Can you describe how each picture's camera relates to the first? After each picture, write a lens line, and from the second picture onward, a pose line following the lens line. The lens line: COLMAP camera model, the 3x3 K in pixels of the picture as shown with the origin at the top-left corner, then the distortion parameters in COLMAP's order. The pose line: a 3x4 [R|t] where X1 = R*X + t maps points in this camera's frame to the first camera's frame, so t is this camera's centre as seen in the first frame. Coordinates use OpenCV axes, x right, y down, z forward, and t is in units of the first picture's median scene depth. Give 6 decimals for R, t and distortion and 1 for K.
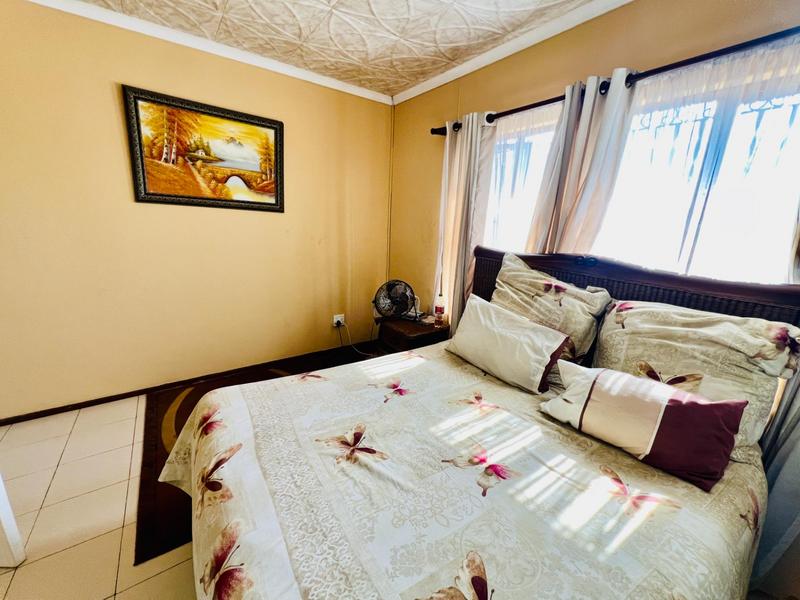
lens RADIAL K [[320.7, 0, 397.6], [0, 320.7, 301.6], [0, 0, 1]] dist [-0.001185, 0.000666]
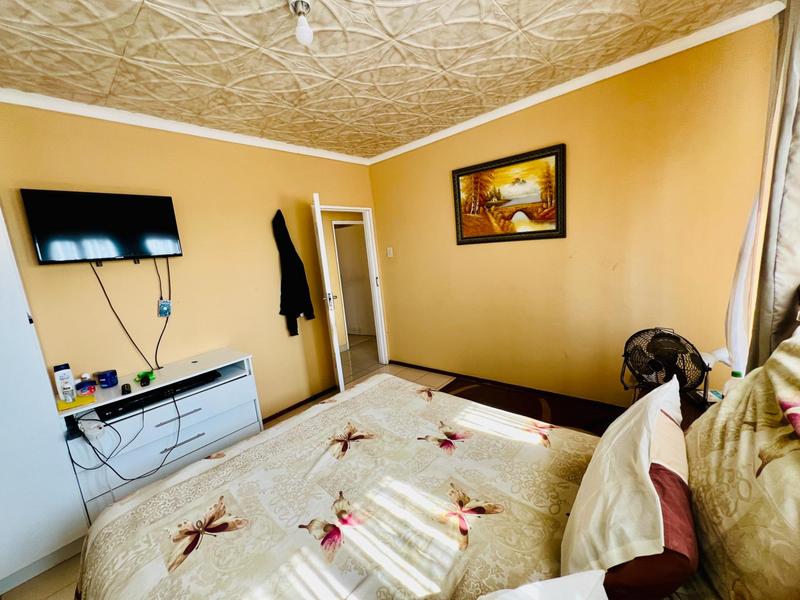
lens RADIAL K [[320.7, 0, 398.6], [0, 320.7, 301.5], [0, 0, 1]] dist [-0.001185, 0.000666]
pose [[0.219019, 0.088194, -0.971727, 0.550372], [-0.140071, 0.988433, 0.058140, -0.097825], [0.965614, 0.123377, 0.228839, 0.417308]]
